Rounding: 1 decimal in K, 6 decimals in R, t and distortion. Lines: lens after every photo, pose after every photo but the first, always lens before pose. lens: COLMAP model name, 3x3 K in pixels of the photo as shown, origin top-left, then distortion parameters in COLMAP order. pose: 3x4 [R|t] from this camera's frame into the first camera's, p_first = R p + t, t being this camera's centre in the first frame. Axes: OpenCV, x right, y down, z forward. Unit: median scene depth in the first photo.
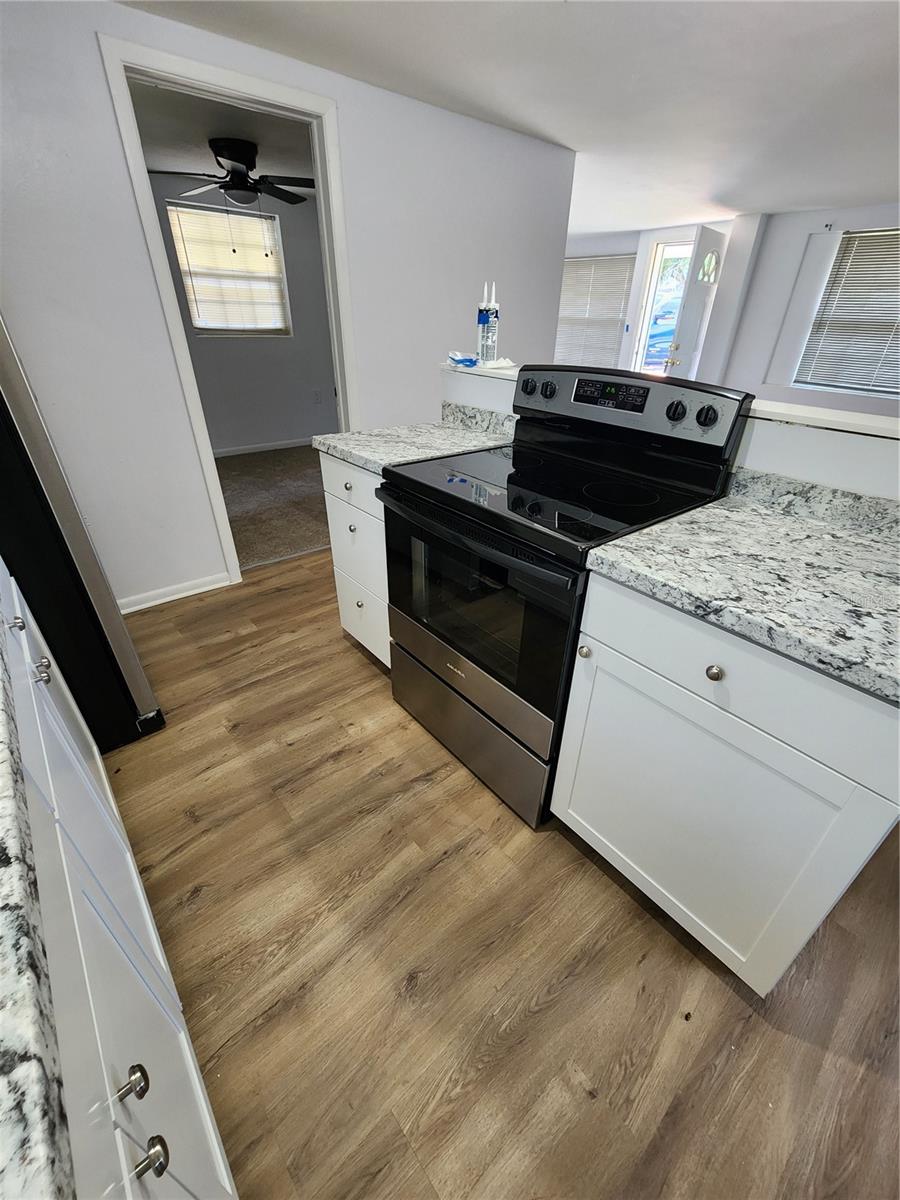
lens RADIAL K [[493.4, 0, 473.6], [0, 493.4, 610.7], [0, 0, 1]] dist [-0.007249, 0.003775]
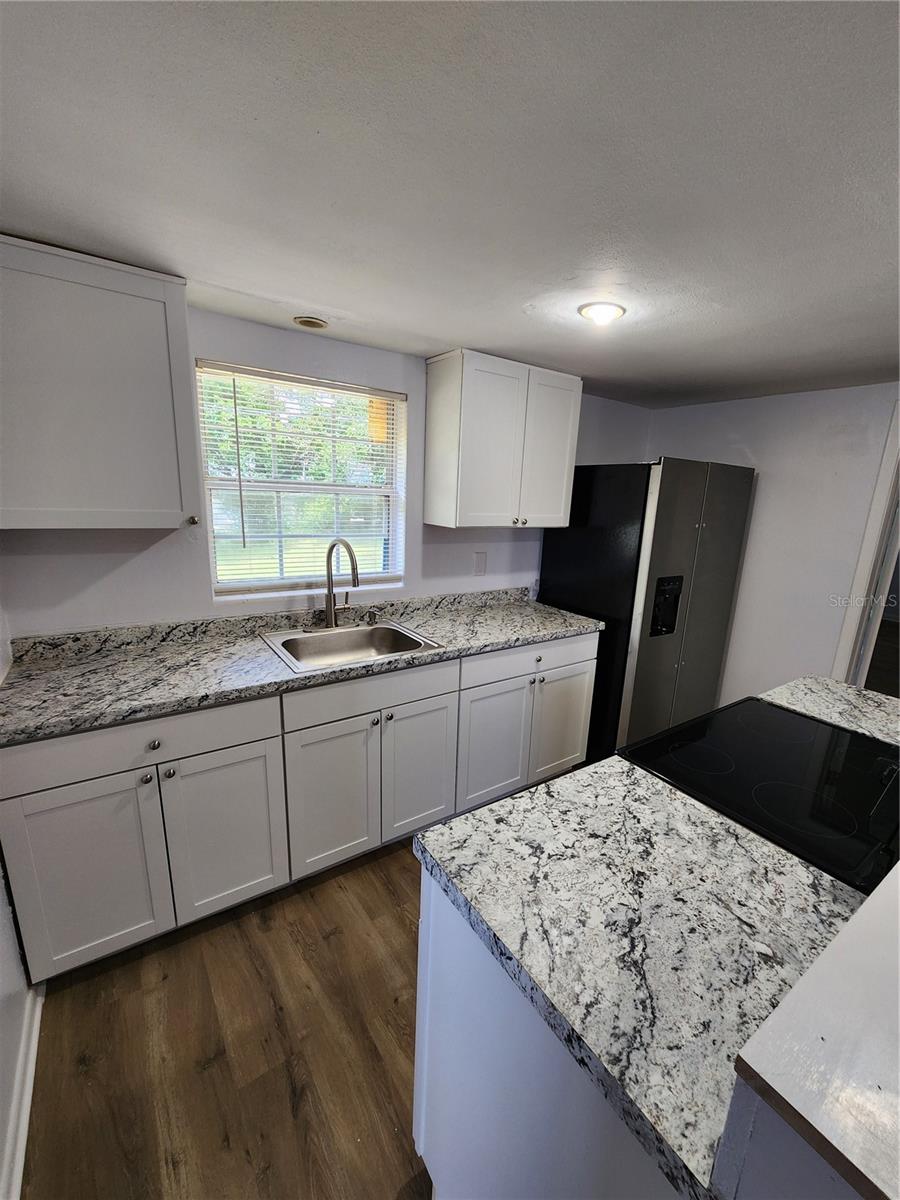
lens RADIAL K [[493.4, 0, 457.3], [0, 493.4, 605.8], [0, 0, 1]] dist [-0.007249, 0.003775]
pose [[-0.104880, 0.198866, -0.974399, 1.248355], [-0.556686, 0.800169, 0.223227, -0.420392], [0.824076, 0.565846, 0.026784, 0.328747]]
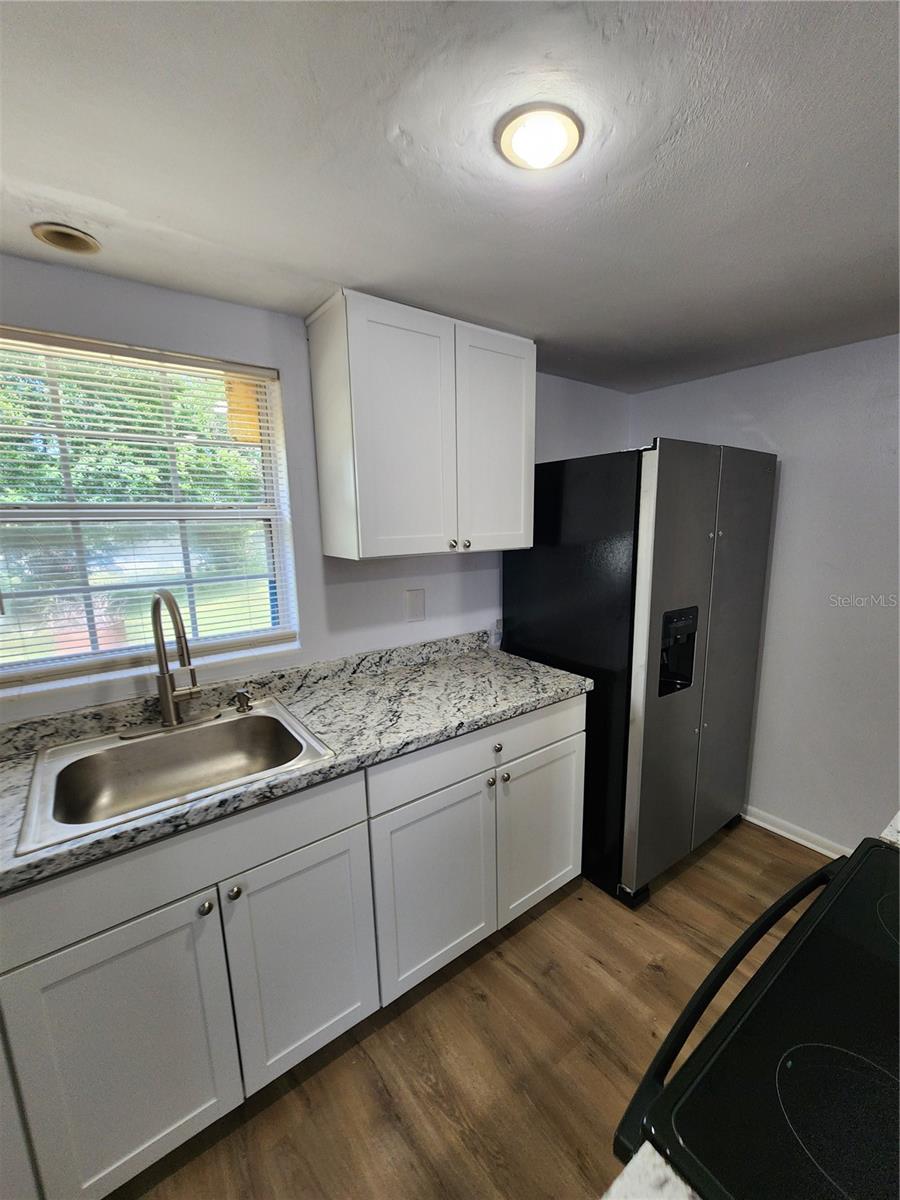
lens RADIAL K [[493.4, 0, 451.6], [0, 493.4, 605.1], [0, 0, 1]] dist [-0.007249, 0.003775]
pose [[-0.082610, 0.152547, -0.984838, 0.555424], [-0.506764, 0.844483, 0.173315, -0.475681], [0.858117, 0.513398, 0.007542, 0.463924]]
